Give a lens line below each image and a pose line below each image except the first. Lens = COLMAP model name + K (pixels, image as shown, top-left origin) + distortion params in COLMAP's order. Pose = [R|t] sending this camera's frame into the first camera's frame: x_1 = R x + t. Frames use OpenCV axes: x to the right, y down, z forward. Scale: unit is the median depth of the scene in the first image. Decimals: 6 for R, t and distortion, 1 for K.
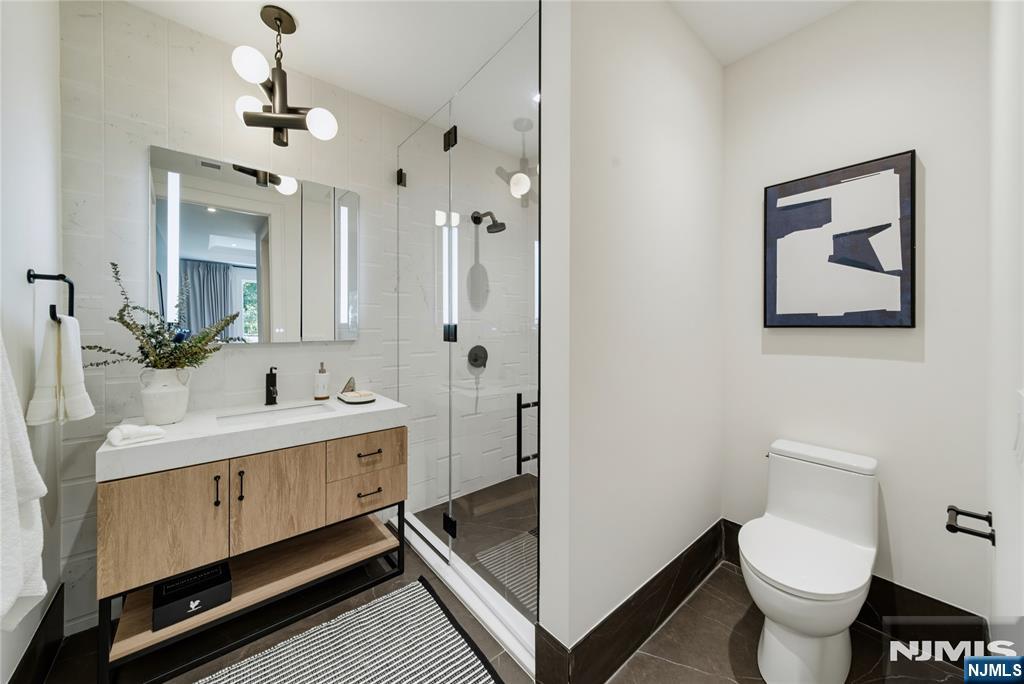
lens RADIAL K [[365.8, 0, 514.7], [0, 365.8, 333.4], [0, 0, 1]] dist [0.006415, -0.000453]
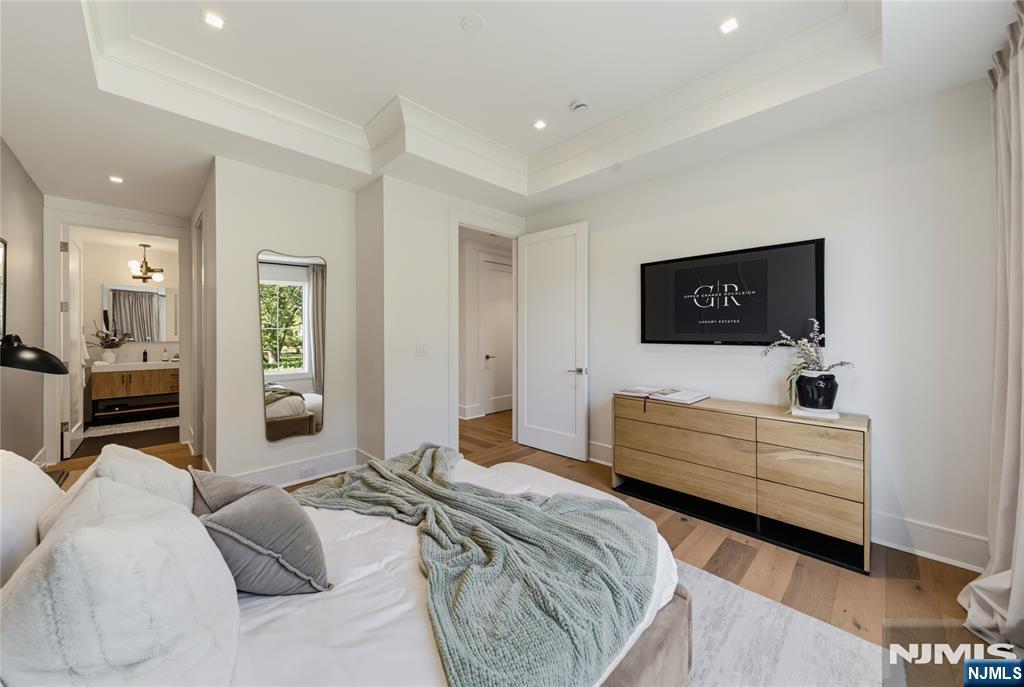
lens RADIAL K [[365.8, 0, 512.0], [0, 365.8, 338.0], [0, 0, 1]] dist [0.006415, -0.000453]
pose [[0.996268, 0.003695, 0.086236, 2.437270], [-0.004277, 0.999969, 0.006570, -0.043035], [-0.086209, -0.006915, 0.996253, -2.670068]]
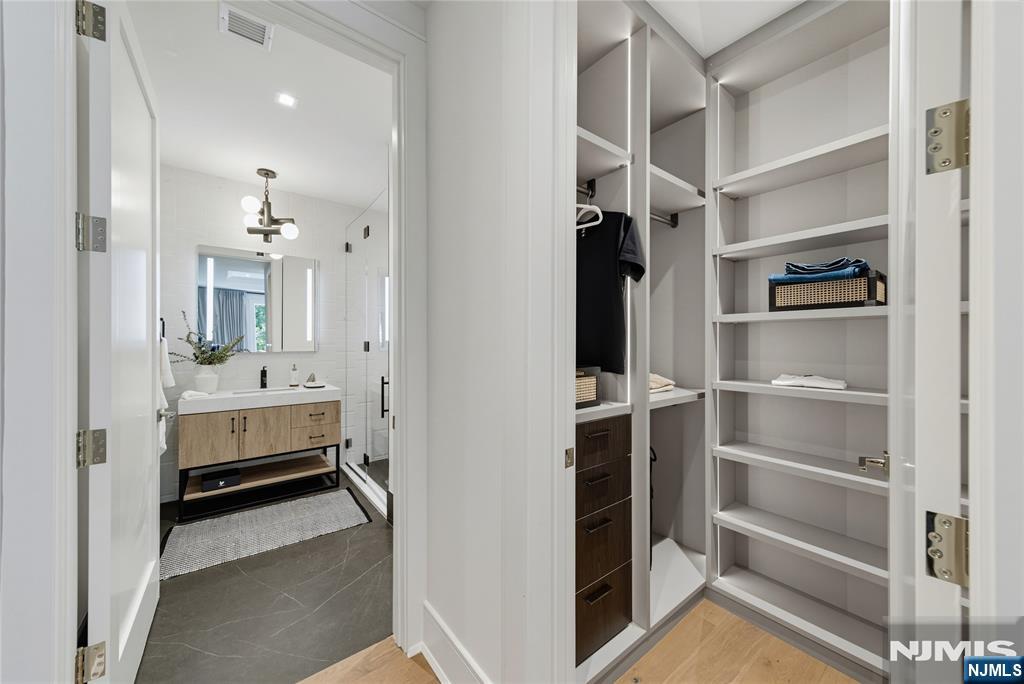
lens RADIAL K [[365.8, 0, 509.6], [0, 365.8, 345.9], [0, 0, 1]] dist [0.006415, -0.000453]
pose [[0.999327, -0.000484, -0.036676, 0.625251], [0.000299, 0.999987, -0.005049, 0.007103], [0.036678, 0.005035, 0.999314, -0.767215]]
